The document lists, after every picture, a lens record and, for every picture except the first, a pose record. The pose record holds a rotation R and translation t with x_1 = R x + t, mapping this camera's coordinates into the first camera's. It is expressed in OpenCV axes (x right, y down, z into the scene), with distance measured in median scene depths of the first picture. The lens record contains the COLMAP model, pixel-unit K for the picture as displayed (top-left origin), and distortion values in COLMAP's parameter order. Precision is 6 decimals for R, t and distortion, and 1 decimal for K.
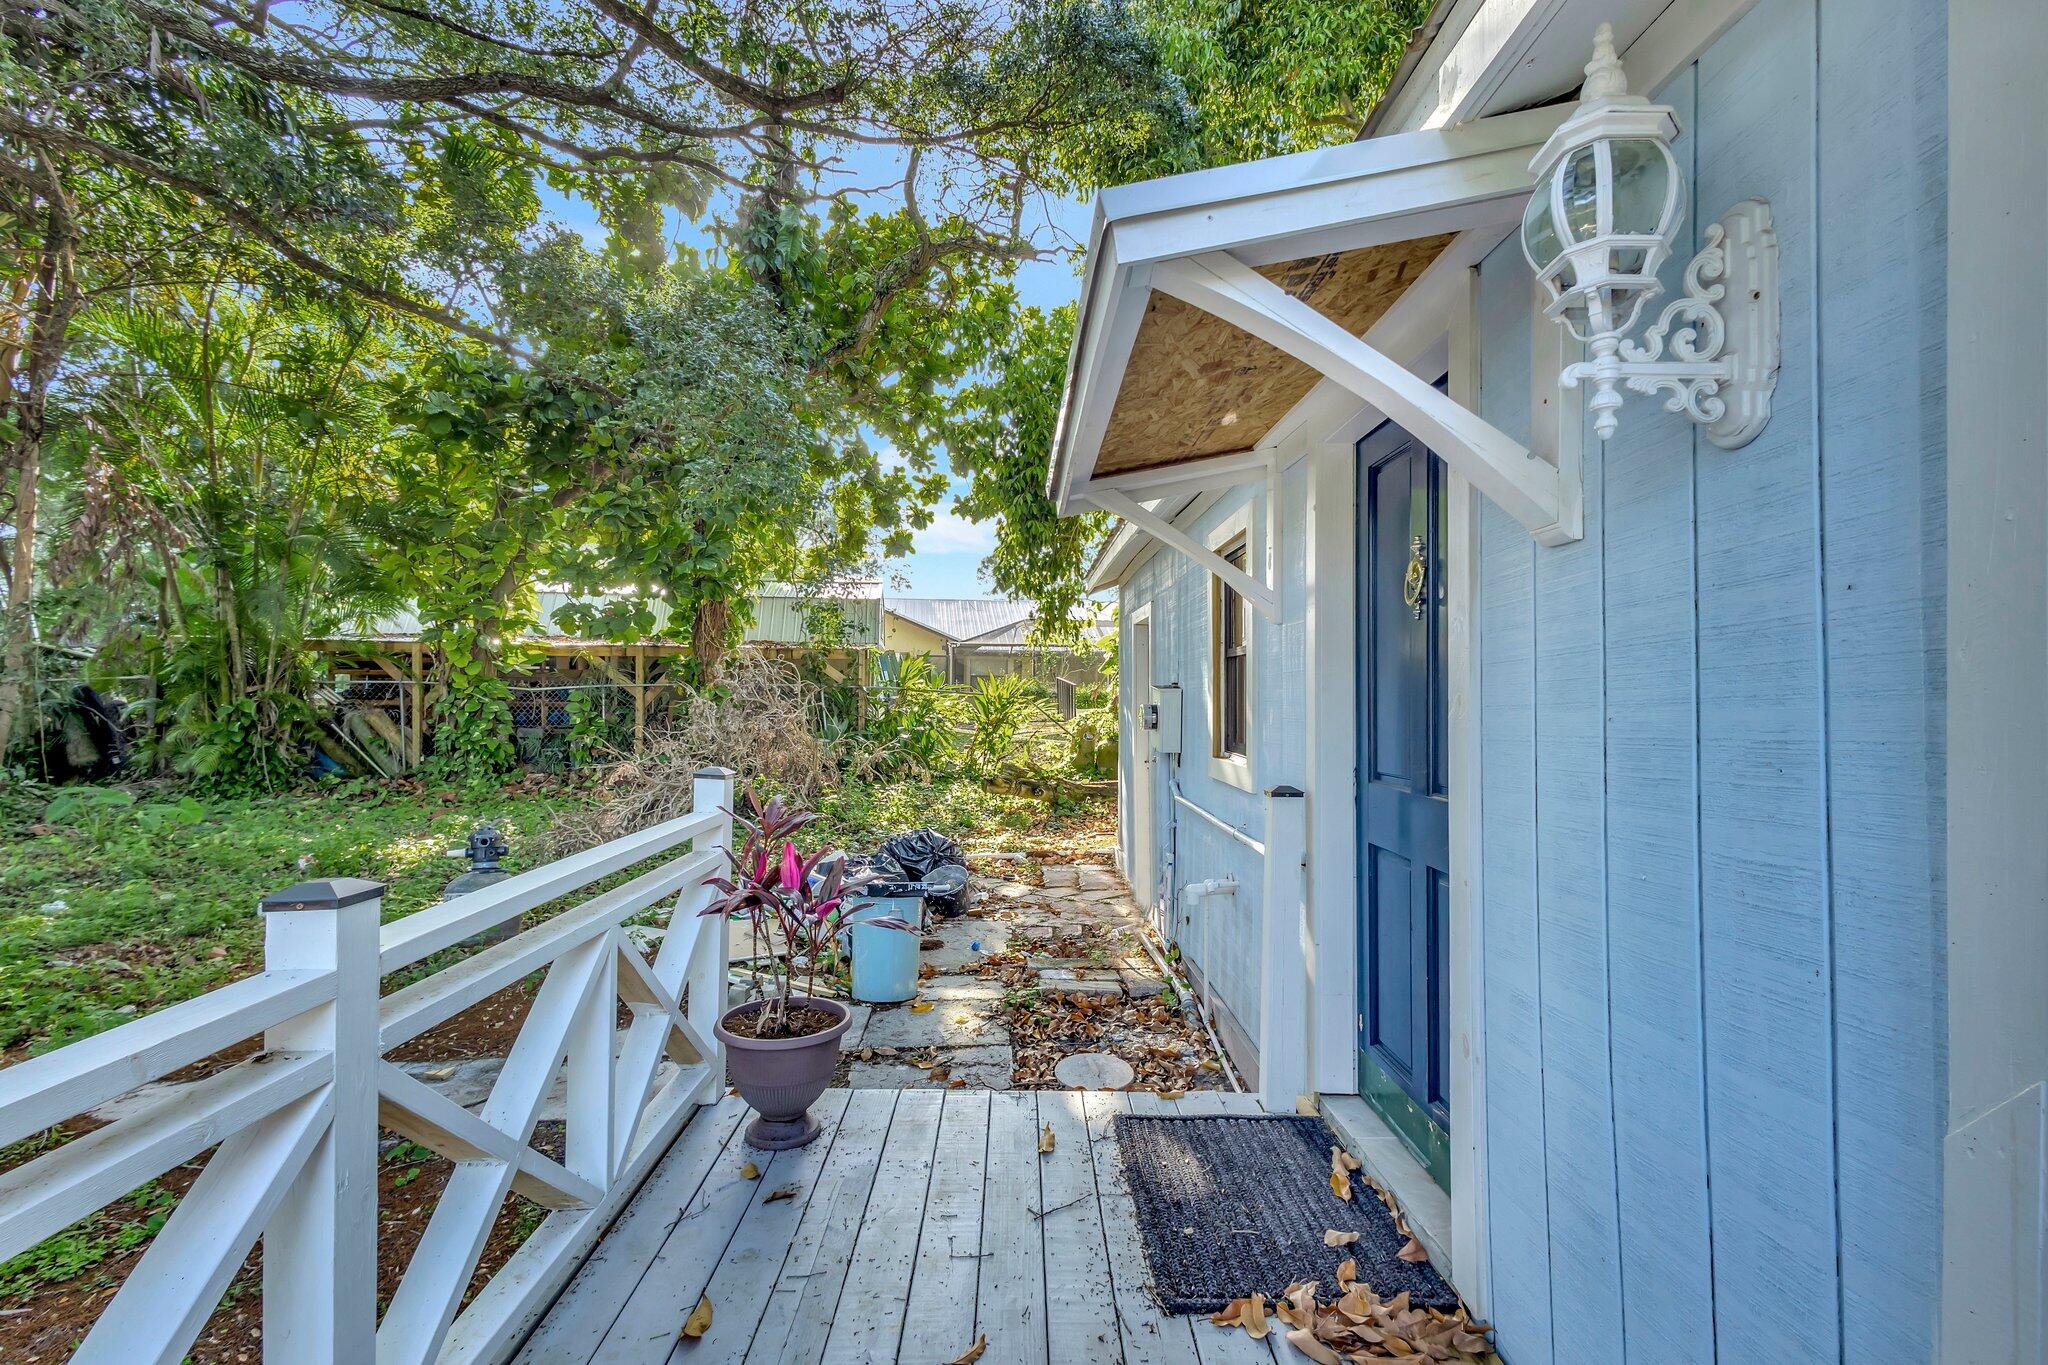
lens RADIAL K [[952.3, 0, 1034.8], [0, 952.3, 694.0], [0, 0, 1]] dist [-0.000884, -0.000536]
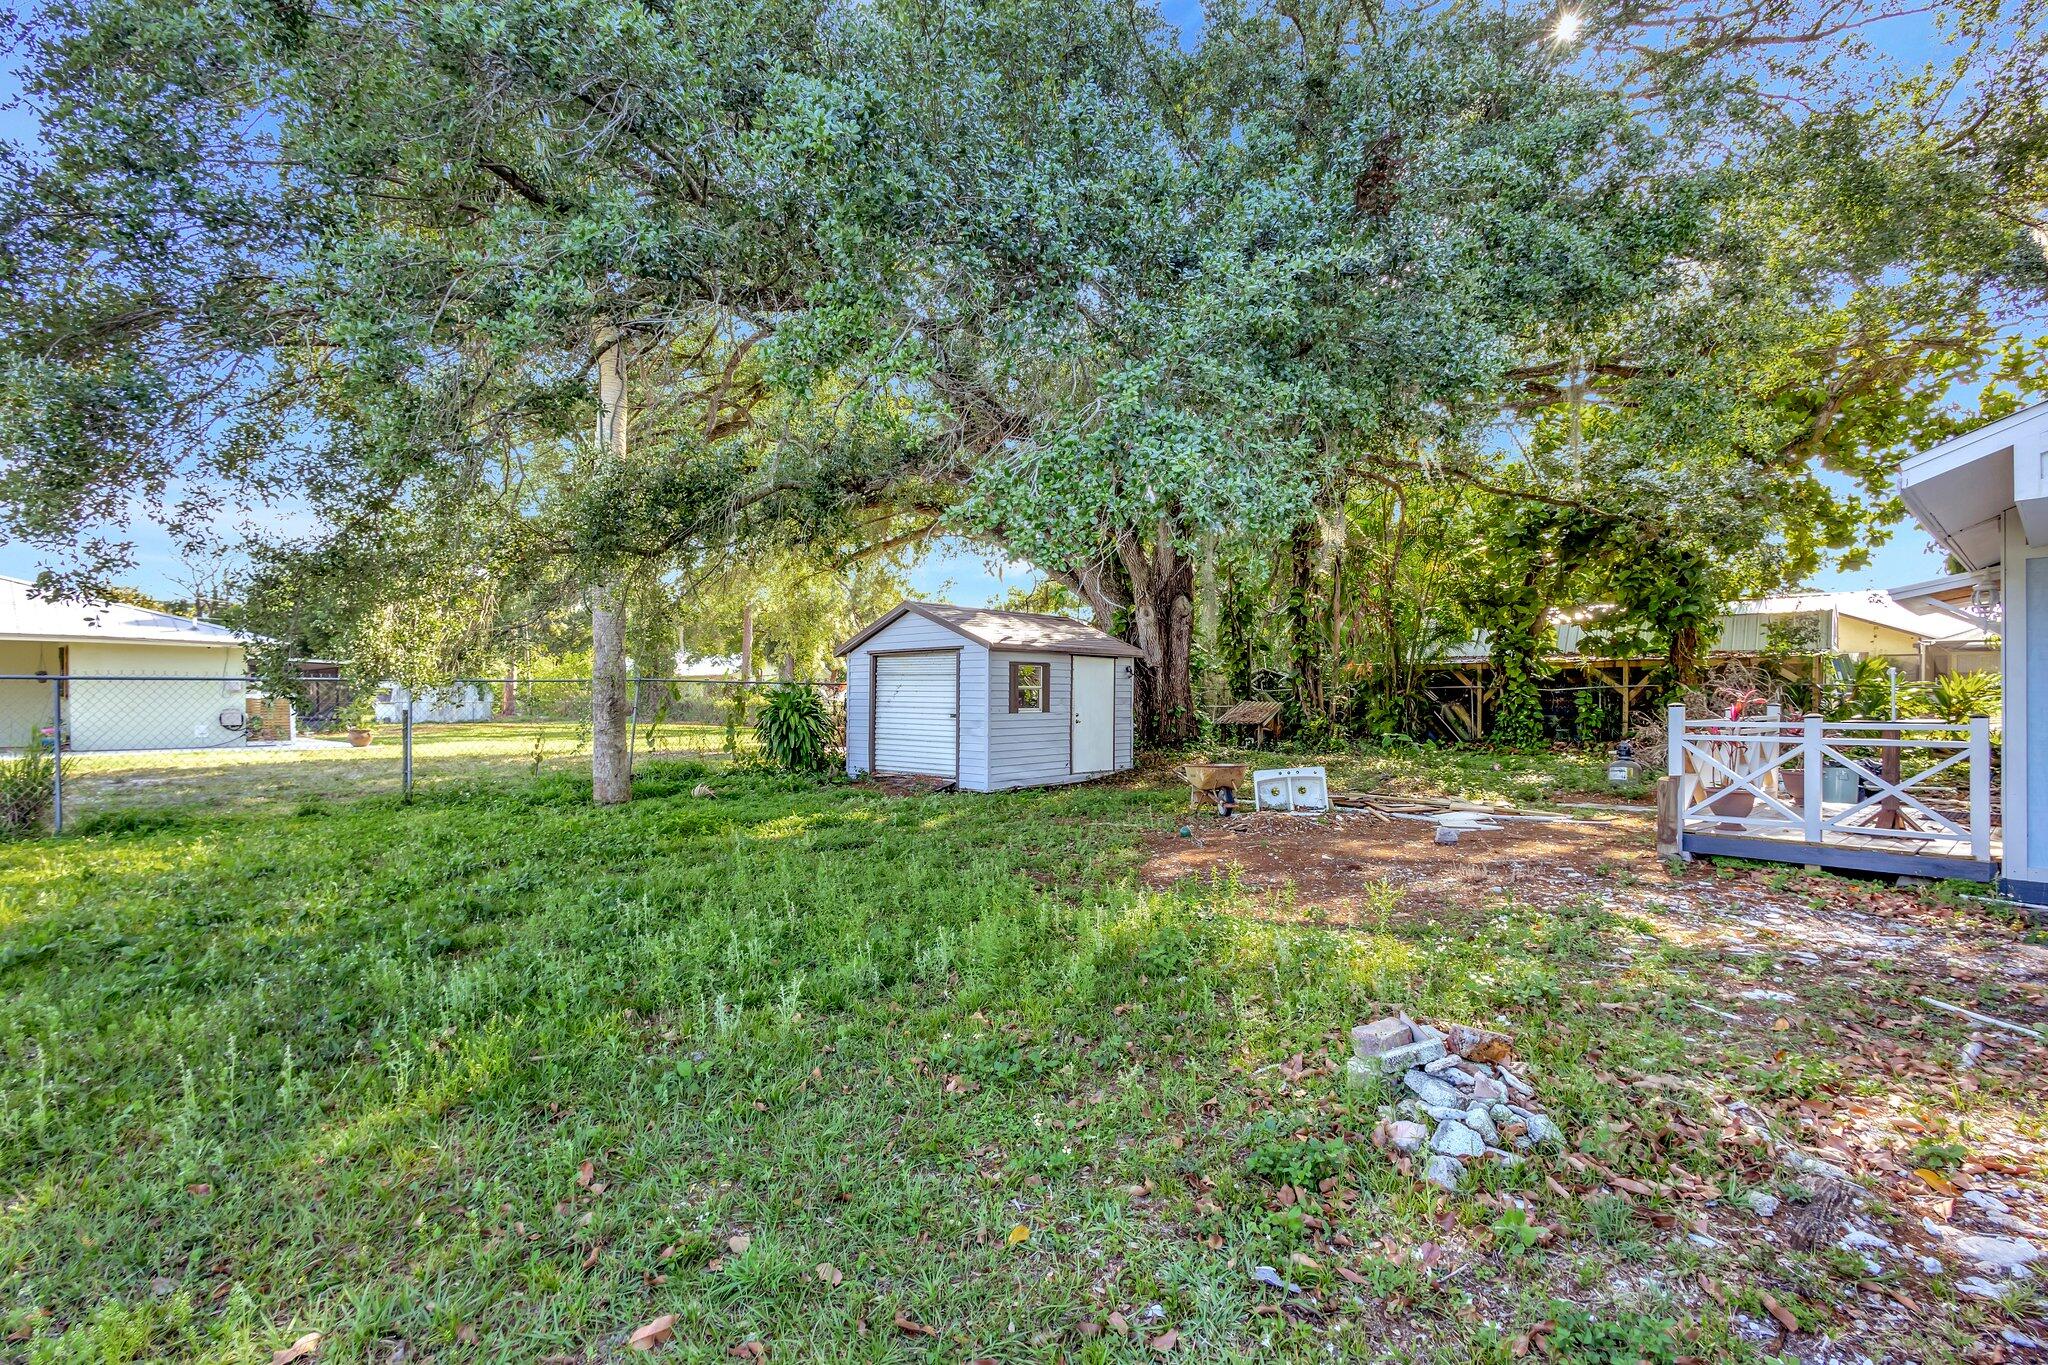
lens RADIAL K [[952.3, 0, 1034.8], [0, 952.3, 694.0], [0, 0, 1]] dist [-0.000884, -0.000536]
pose [[0.662551, -0.003859, -0.749007, 0.080421], [0.011928, 0.999914, 0.005399, -0.016319], [0.748922, -0.012511, 0.662540, -0.651957]]
